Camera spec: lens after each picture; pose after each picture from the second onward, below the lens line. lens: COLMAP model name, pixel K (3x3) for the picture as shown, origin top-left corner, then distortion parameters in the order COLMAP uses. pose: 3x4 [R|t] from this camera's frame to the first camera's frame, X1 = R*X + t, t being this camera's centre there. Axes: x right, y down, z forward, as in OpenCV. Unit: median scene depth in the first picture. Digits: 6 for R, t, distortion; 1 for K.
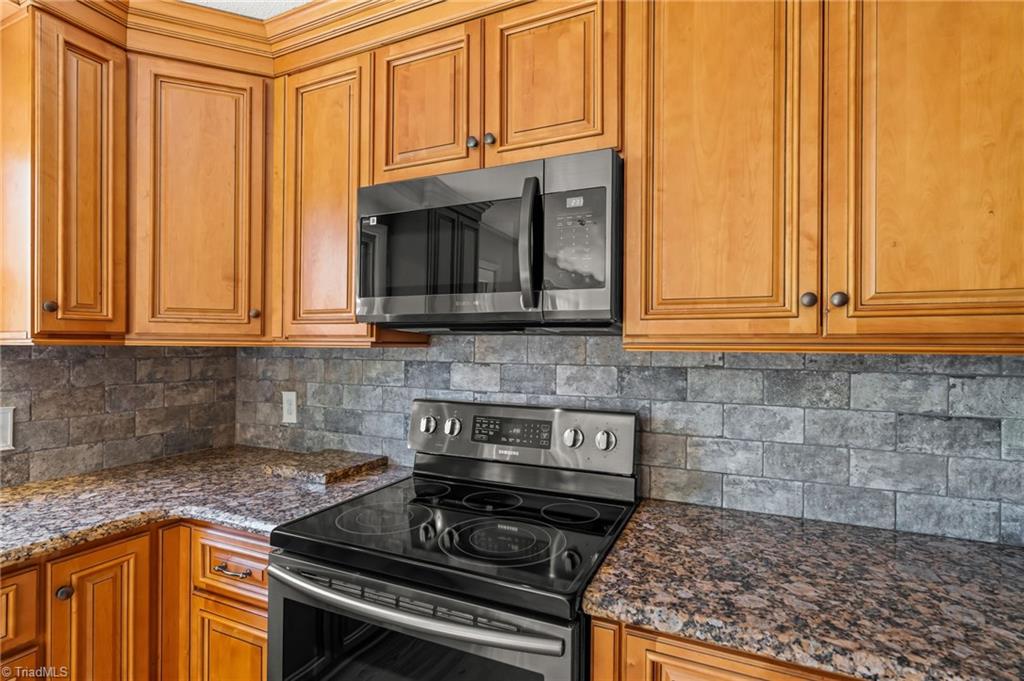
lens RADIAL K [[493.5, 0, 510.0], [0, 493.5, 346.6], [0, 0, 1]] dist [-0.008593, 0.003551]
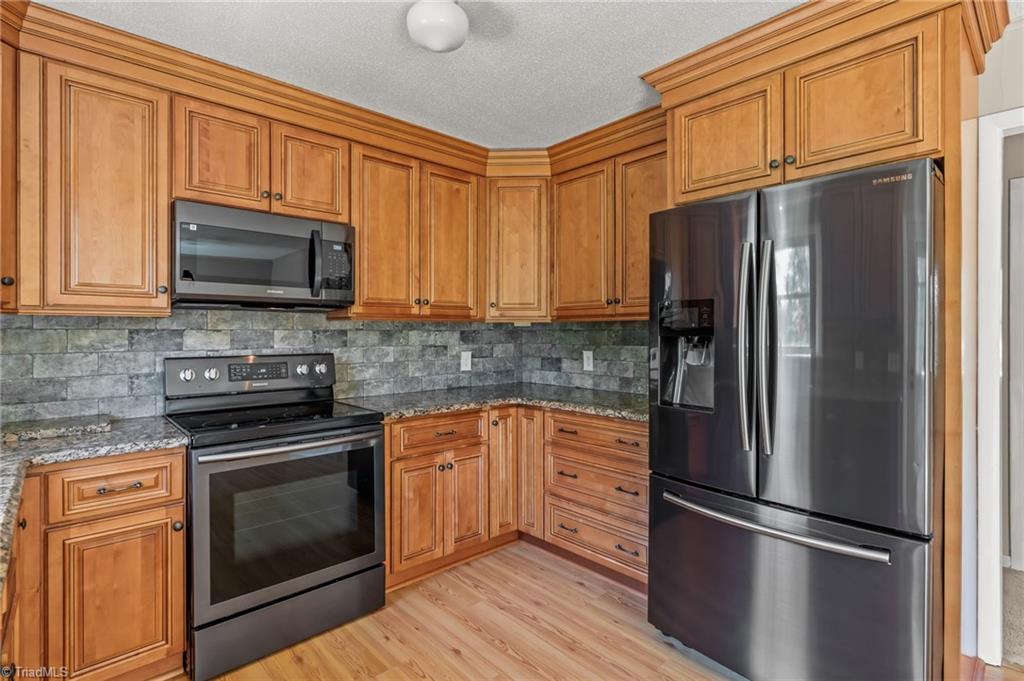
lens RADIAL K [[493.5, 0, 515.7], [0, 493.5, 334.9], [0, 0, 1]] dist [-0.008593, 0.003551]
pose [[0.394558, -0.012666, 0.918784, -2.875971], [0.006164, 0.999919, 0.011137, 0.107928], [-0.918850, 0.001269, 0.394604, -0.975193]]
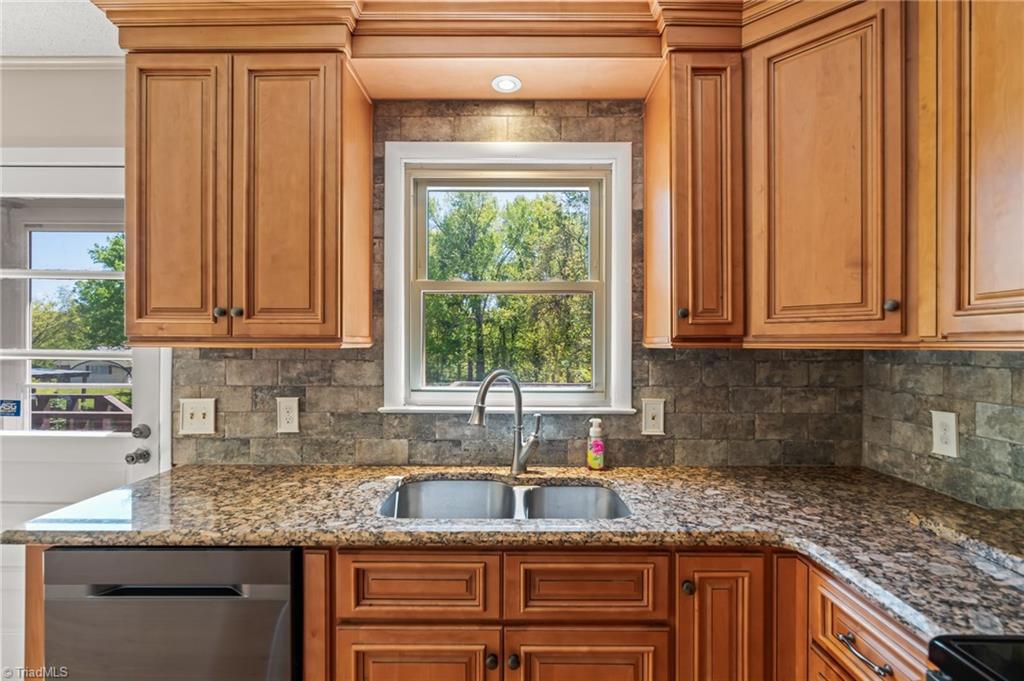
lens RADIAL K [[493.5, 0, 507.5], [0, 493.5, 345.0], [0, 0, 1]] dist [-0.008593, 0.003551]
pose [[0.428431, -0.007654, -0.903542, -0.076633], [0.001154, 0.999968, -0.007924, -0.001392], [0.903574, 0.002353, 0.428426, 0.123959]]
